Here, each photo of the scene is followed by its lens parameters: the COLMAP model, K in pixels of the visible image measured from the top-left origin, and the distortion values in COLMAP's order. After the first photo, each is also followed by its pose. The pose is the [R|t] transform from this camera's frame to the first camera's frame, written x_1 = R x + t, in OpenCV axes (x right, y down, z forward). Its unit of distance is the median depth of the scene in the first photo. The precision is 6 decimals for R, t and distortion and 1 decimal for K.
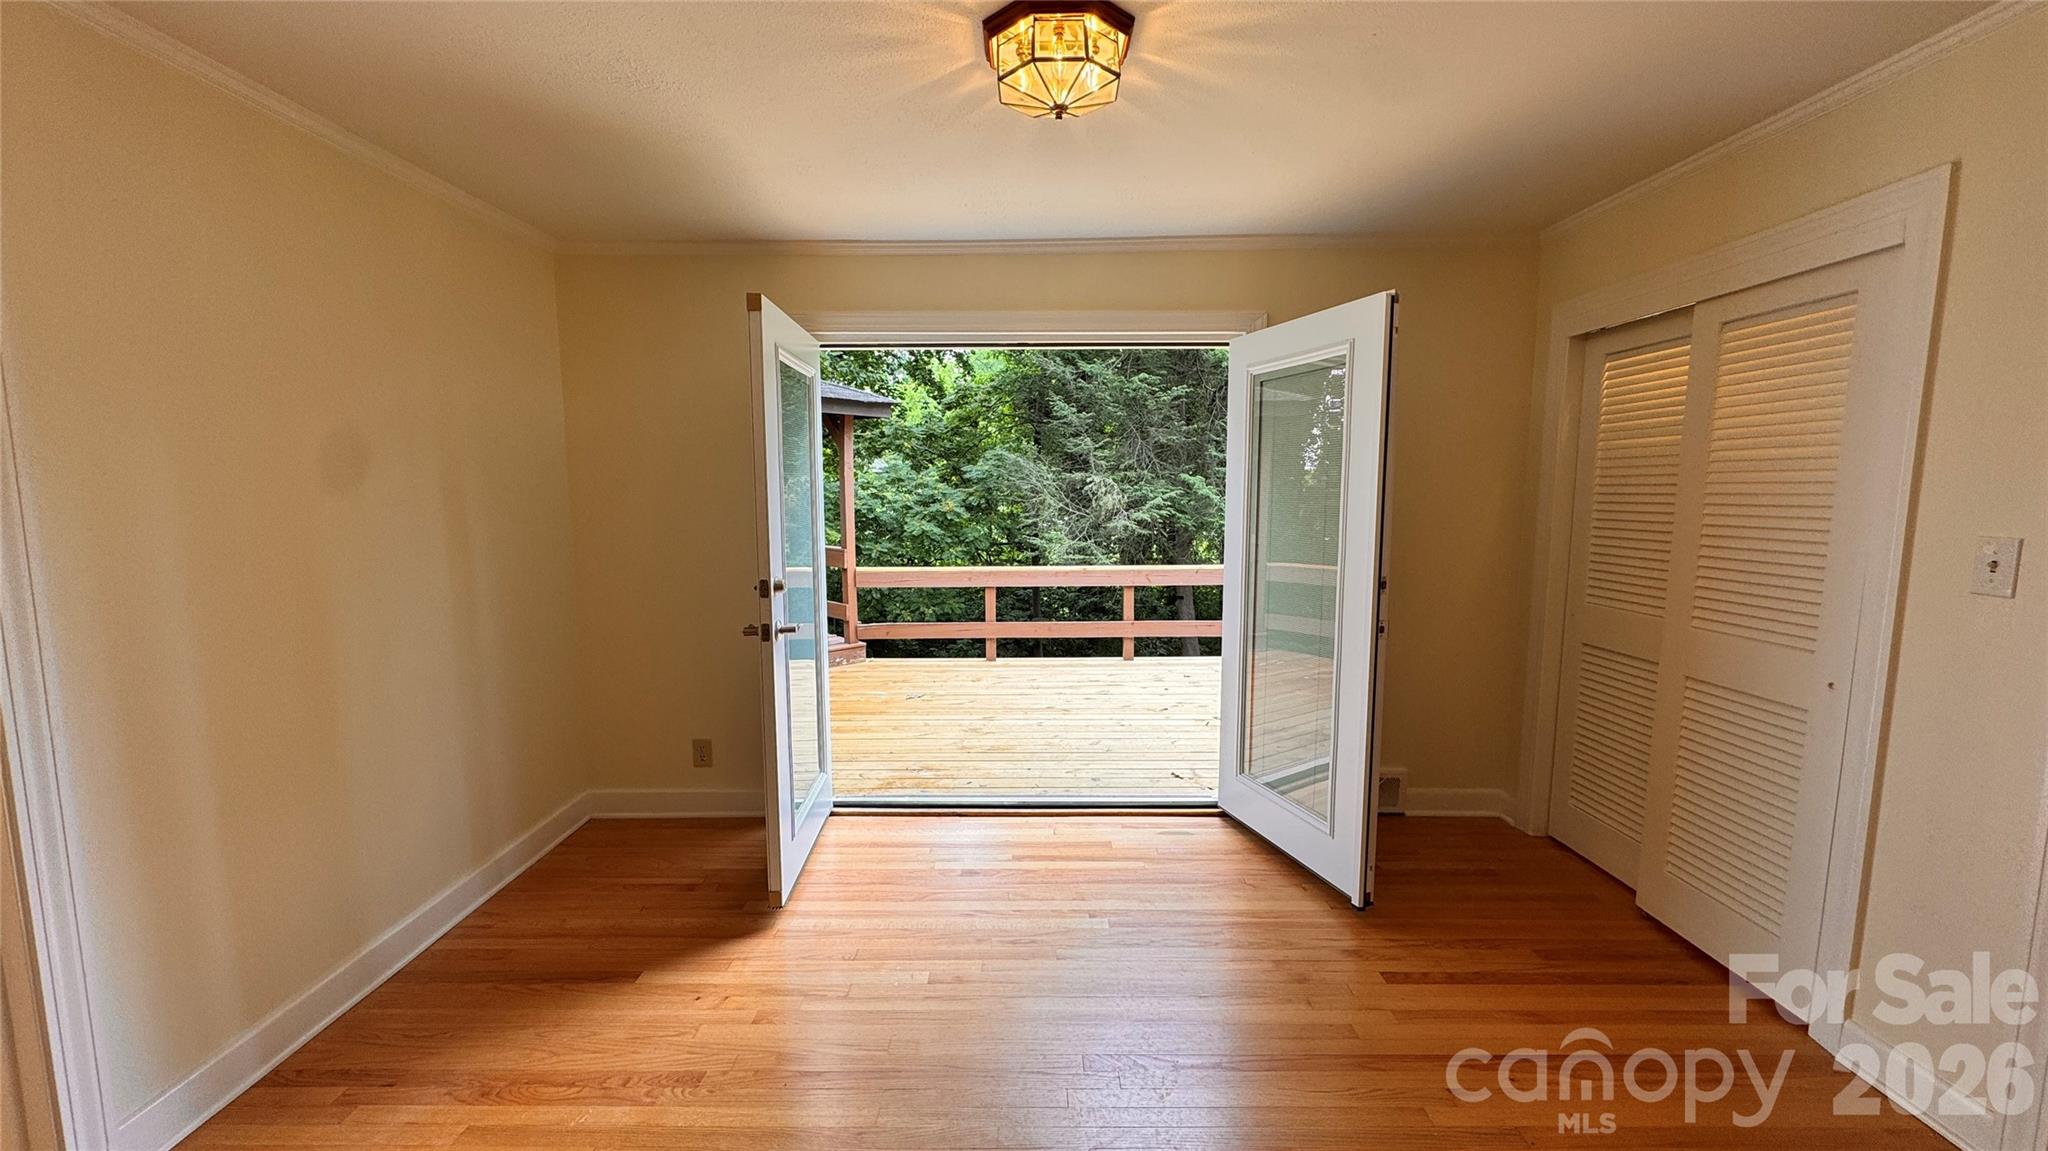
lens RADIAL K [[804.1, 0, 1019.8], [0, 804.1, 579.9], [0, 0, 1]] dist [-0.003144, -0.000212]
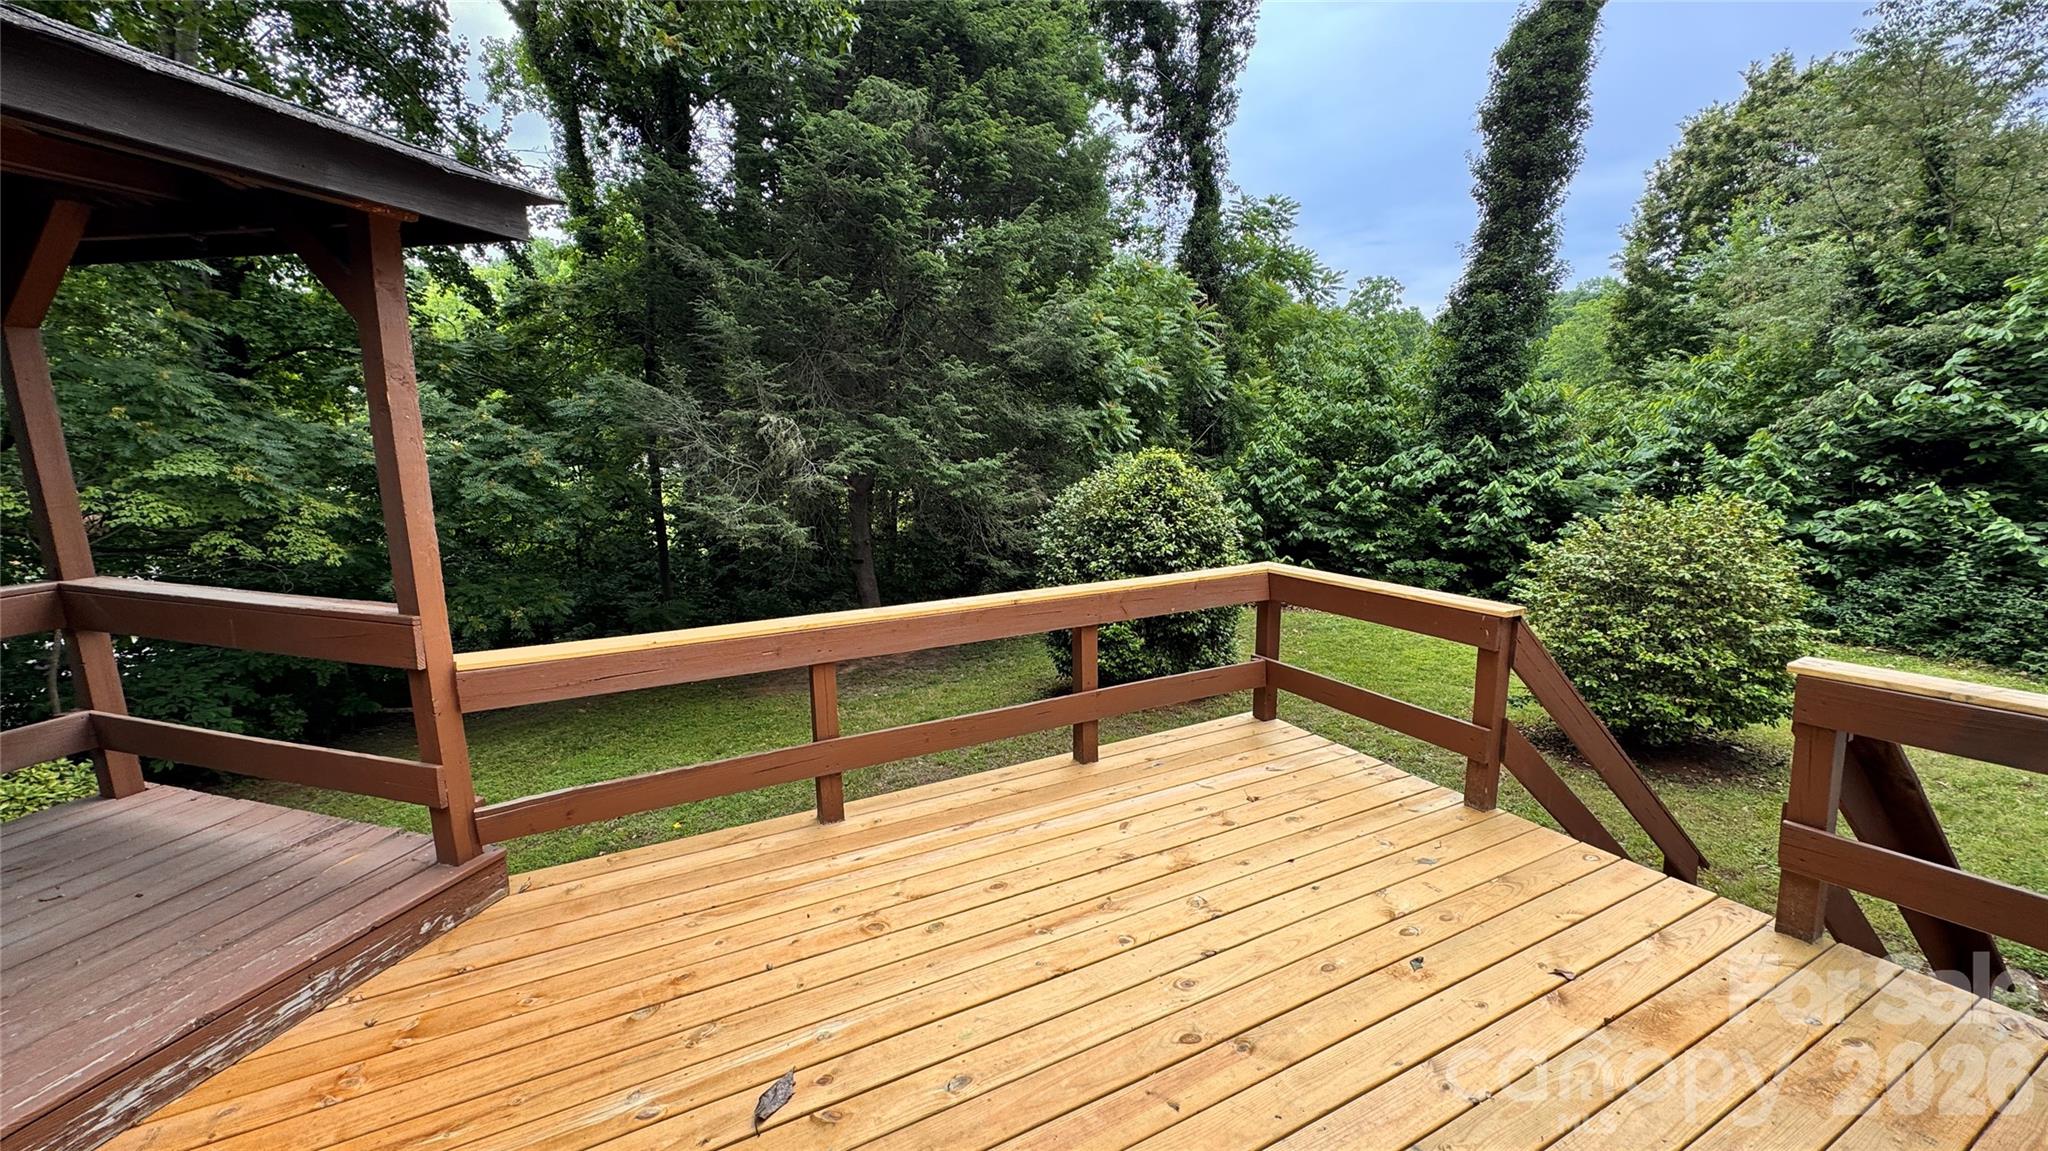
lens RADIAL K [[804.1, 0, 1025.5], [0, 804.1, 575.1], [0, 0, 1]] dist [-0.003144, -0.000212]
pose [[0.877994, -0.086803, 0.470736, -0.051923], [0.056254, 0.995317, 0.078612, -0.023472], [-0.475355, -0.042540, 0.878765, 0.200034]]
